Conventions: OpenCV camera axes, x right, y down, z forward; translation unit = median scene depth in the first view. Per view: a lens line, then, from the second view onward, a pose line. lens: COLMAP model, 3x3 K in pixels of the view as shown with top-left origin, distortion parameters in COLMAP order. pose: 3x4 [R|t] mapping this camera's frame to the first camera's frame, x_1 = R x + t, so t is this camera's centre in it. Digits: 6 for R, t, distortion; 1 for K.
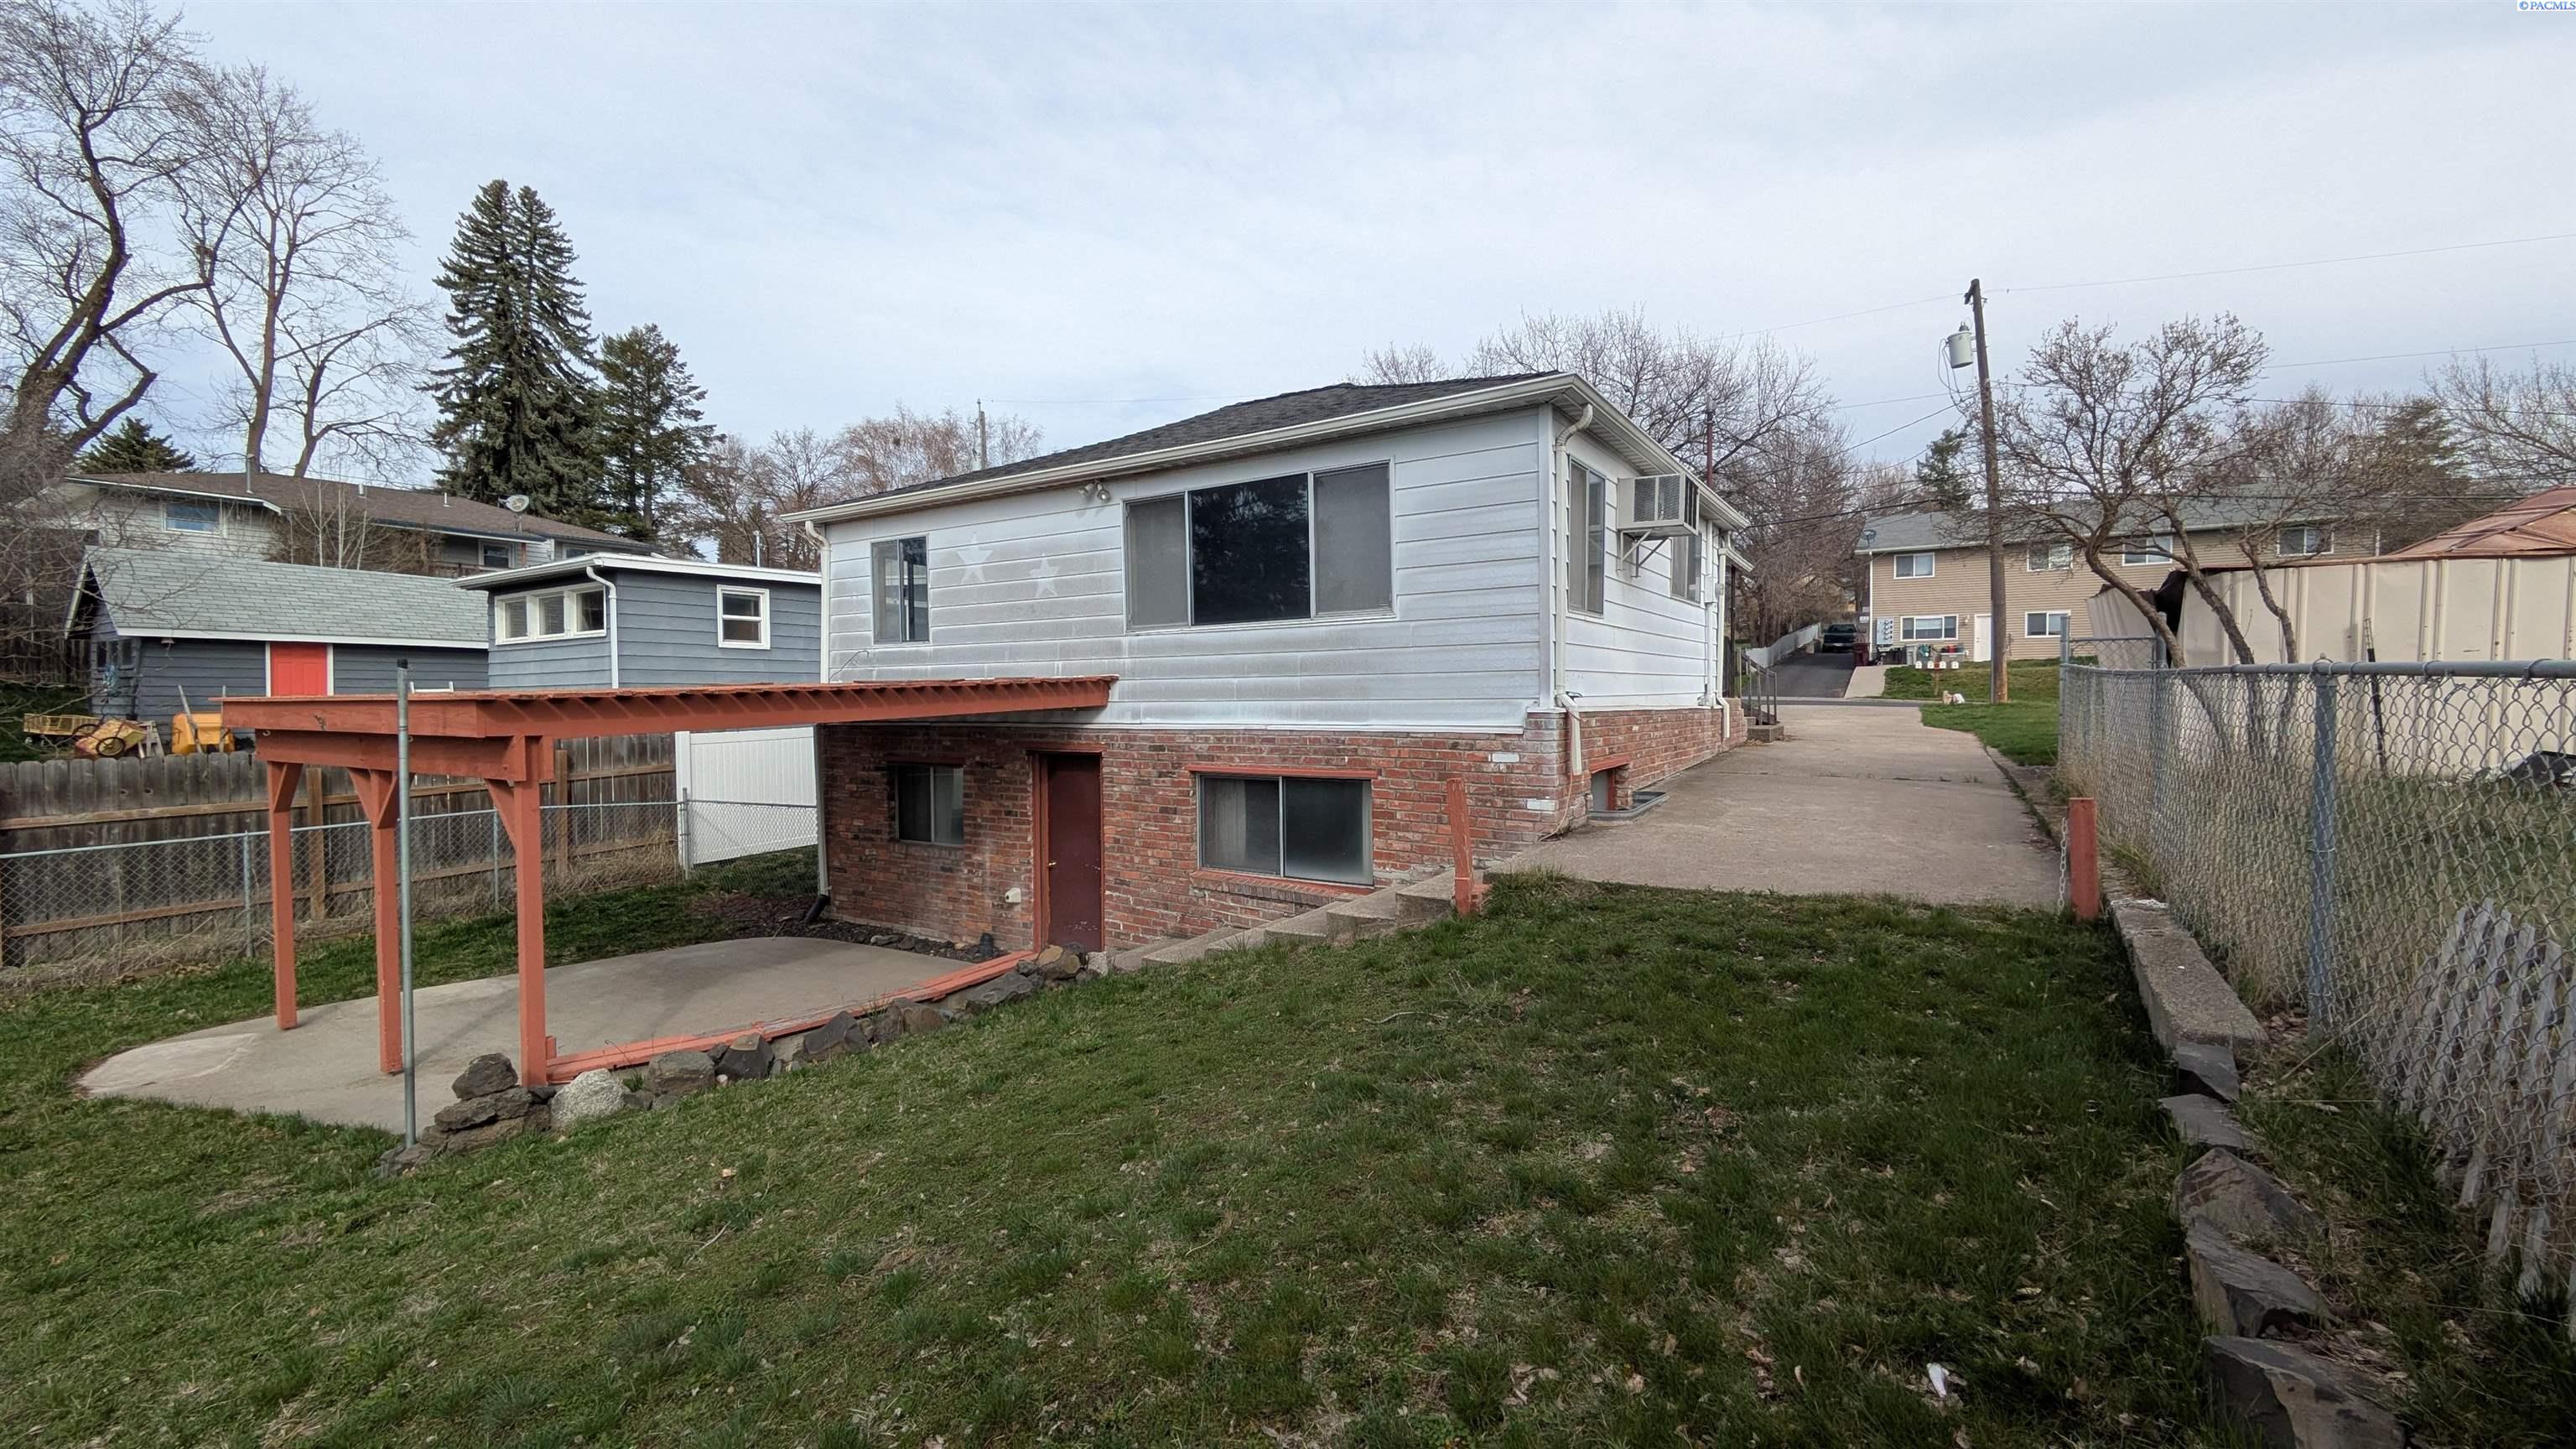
lens RADIAL K [[1006.5, 0, 1285.8], [0, 1006.5, 722.7], [0, 0, 1]] dist [0.002007, -0.000143]
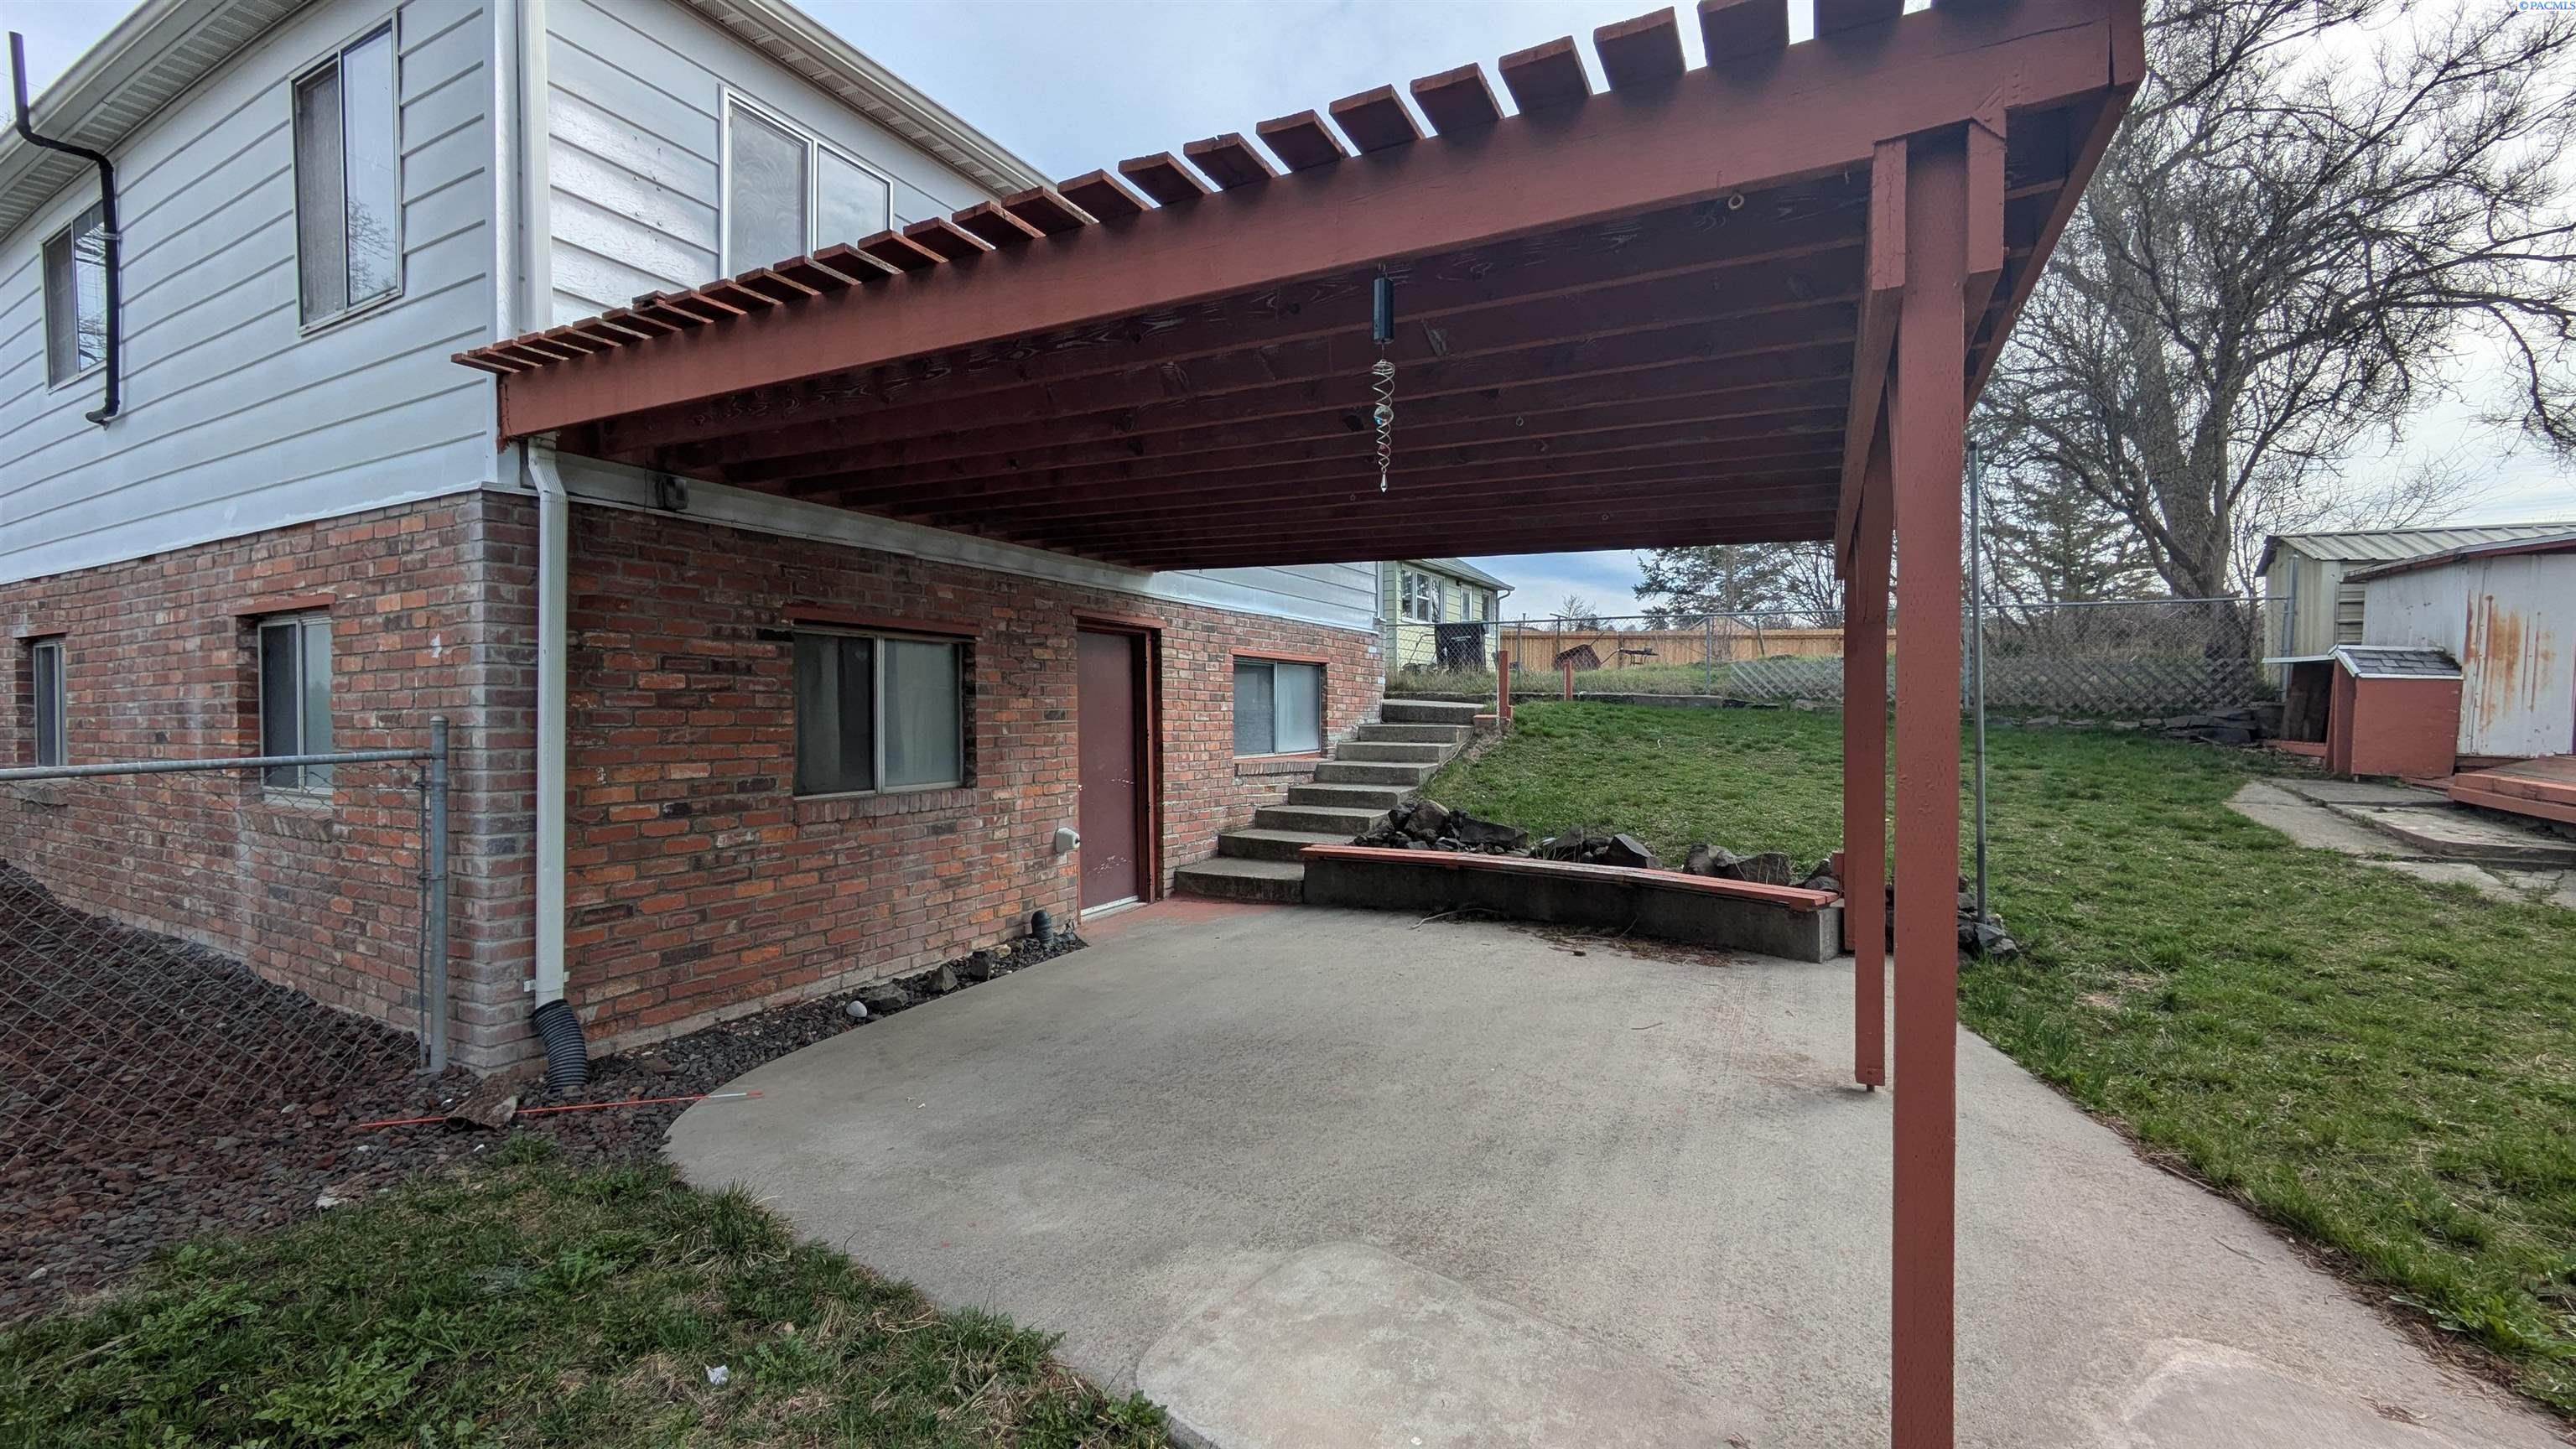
lens RADIAL K [[1006.5, 0, 1291.9], [0, 1006.5, 726.7], [0, 0, 1]] dist [0.002007, -0.000143]
pose [[-0.067408, -0.007166, 0.997700, -0.929436], [0.032450, 0.999429, 0.009371, 0.096179], [-0.997198, 0.033007, -0.067137, 0.890047]]
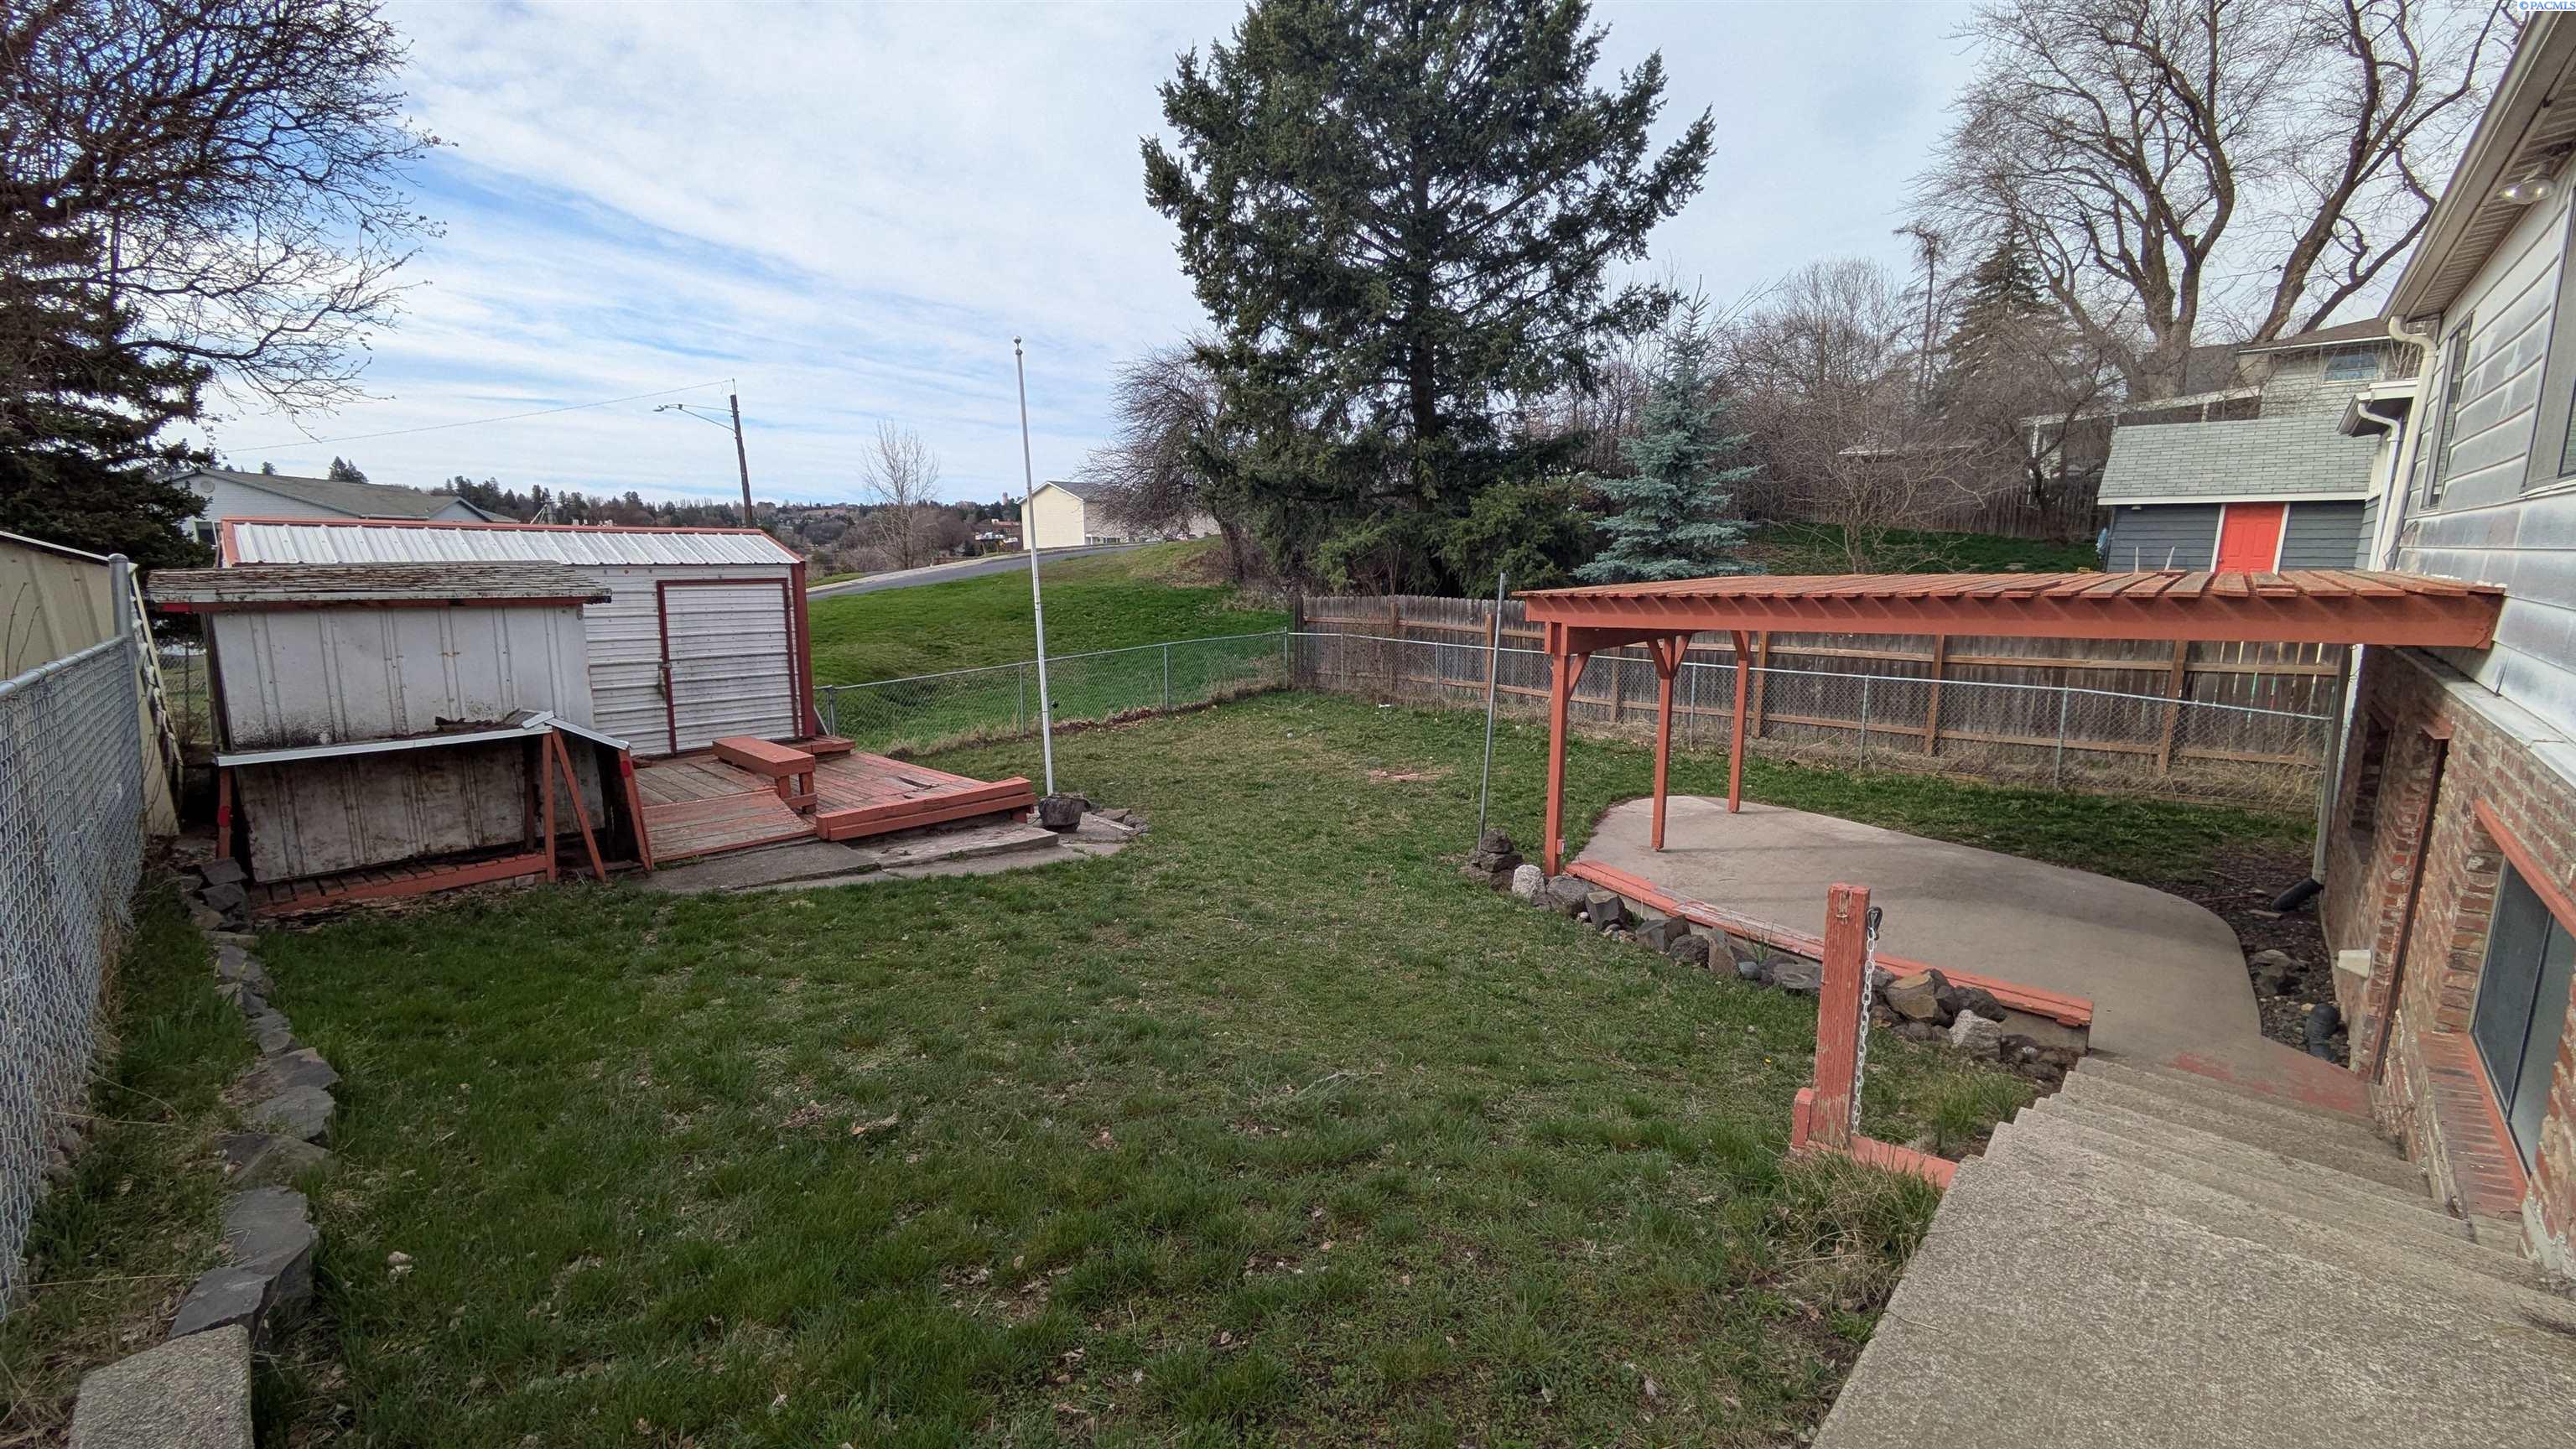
lens RADIAL K [[1006.5, 0, 1280.6], [0, 1006.5, 723.4], [0, 0, 1]] dist [0.002007, -0.000143]
pose [[-0.208570, 0.177991, -0.961674, 0.387217], [-0.019925, 0.982322, 0.186134, -0.057397], [0.977804, 0.057984, -0.201337, 0.502208]]
